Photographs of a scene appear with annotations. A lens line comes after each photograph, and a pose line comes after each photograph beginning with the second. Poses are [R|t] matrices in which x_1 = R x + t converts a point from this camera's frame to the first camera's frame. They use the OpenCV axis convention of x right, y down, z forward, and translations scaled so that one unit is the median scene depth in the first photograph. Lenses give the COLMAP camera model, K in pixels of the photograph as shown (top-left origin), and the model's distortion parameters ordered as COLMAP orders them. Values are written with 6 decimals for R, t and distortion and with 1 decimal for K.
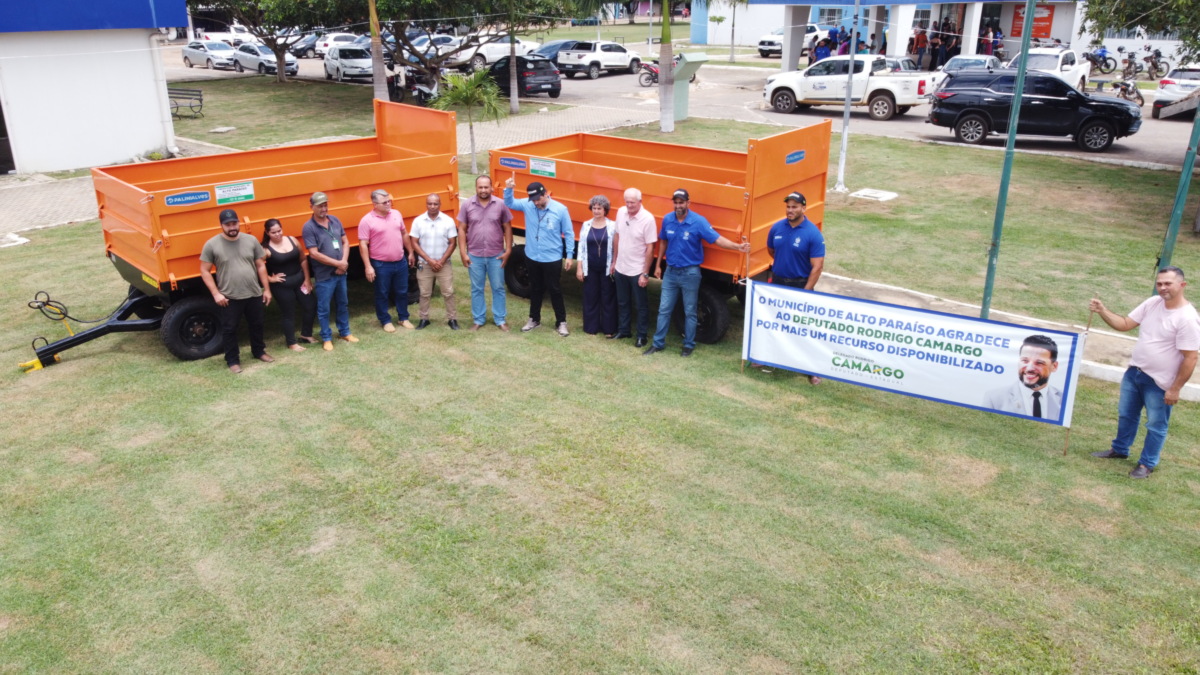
lens RADIAL K [[913.0, 0, 594.6], [0, 913.0, 337.7], [0, 0, 1]] dist [-0.006079, -0.000712]
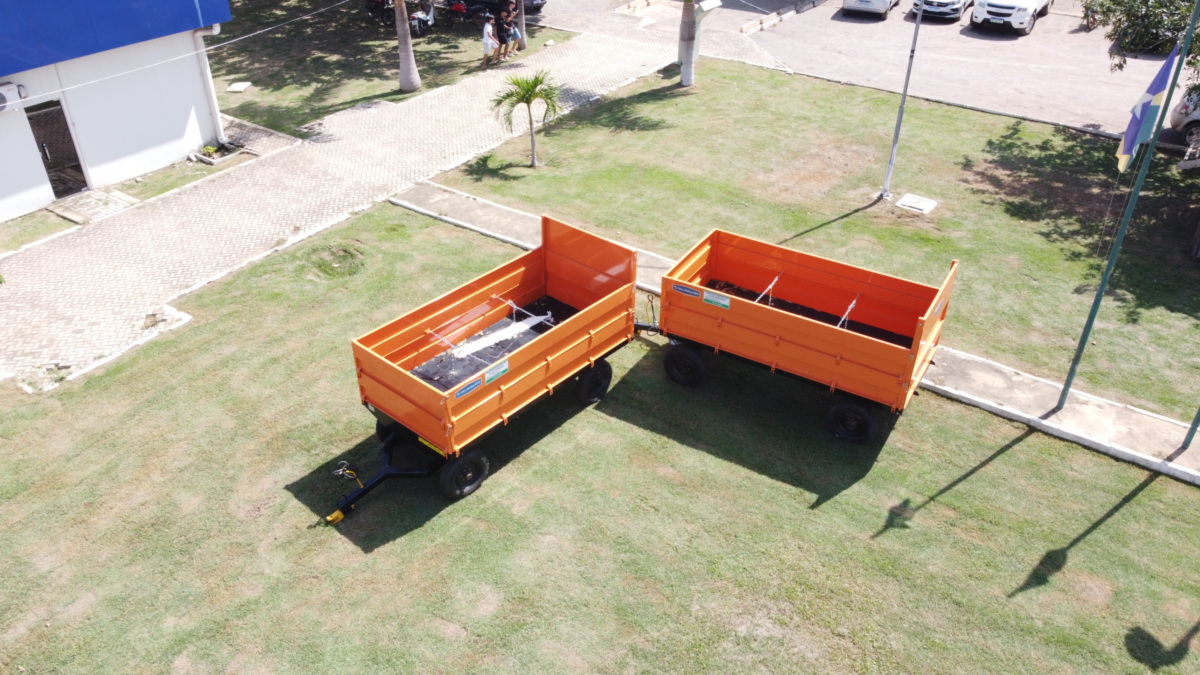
lens RADIAL K [[913.0, 0, 595.5], [0, 913.0, 334.2], [0, 0, 1]] dist [-0.006079, -0.000712]
pose [[0.993564, -0.059580, 0.096334, -0.134213], [0.037842, 0.976217, 0.213467, -0.162965], [-0.106761, -0.208448, 0.972189, -0.061403]]
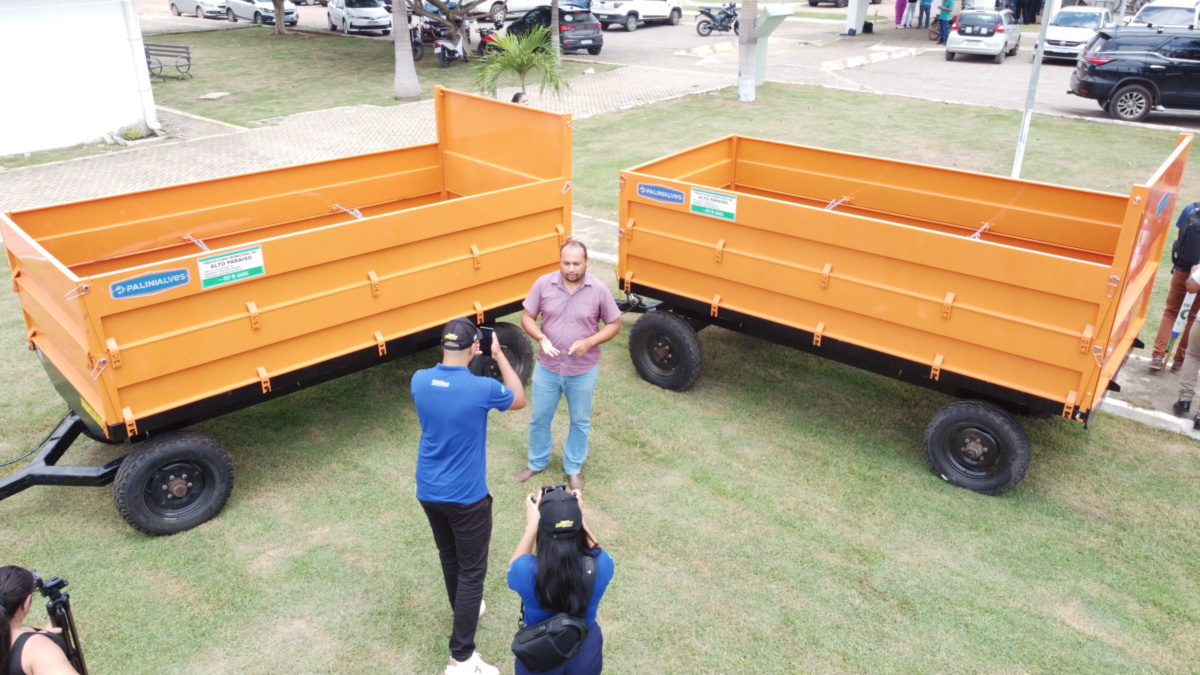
lens RADIAL K [[913.0, 0, 595.7], [0, 913.0, 336.8], [0, 0, 1]] dist [-0.006079, -0.000712]
pose [[0.999994, 0.001923, 0.002709, -0.056913], [-0.002068, 0.998526, 0.054238, -0.051857], [-0.002601, -0.054243, 0.998524, 0.144541]]
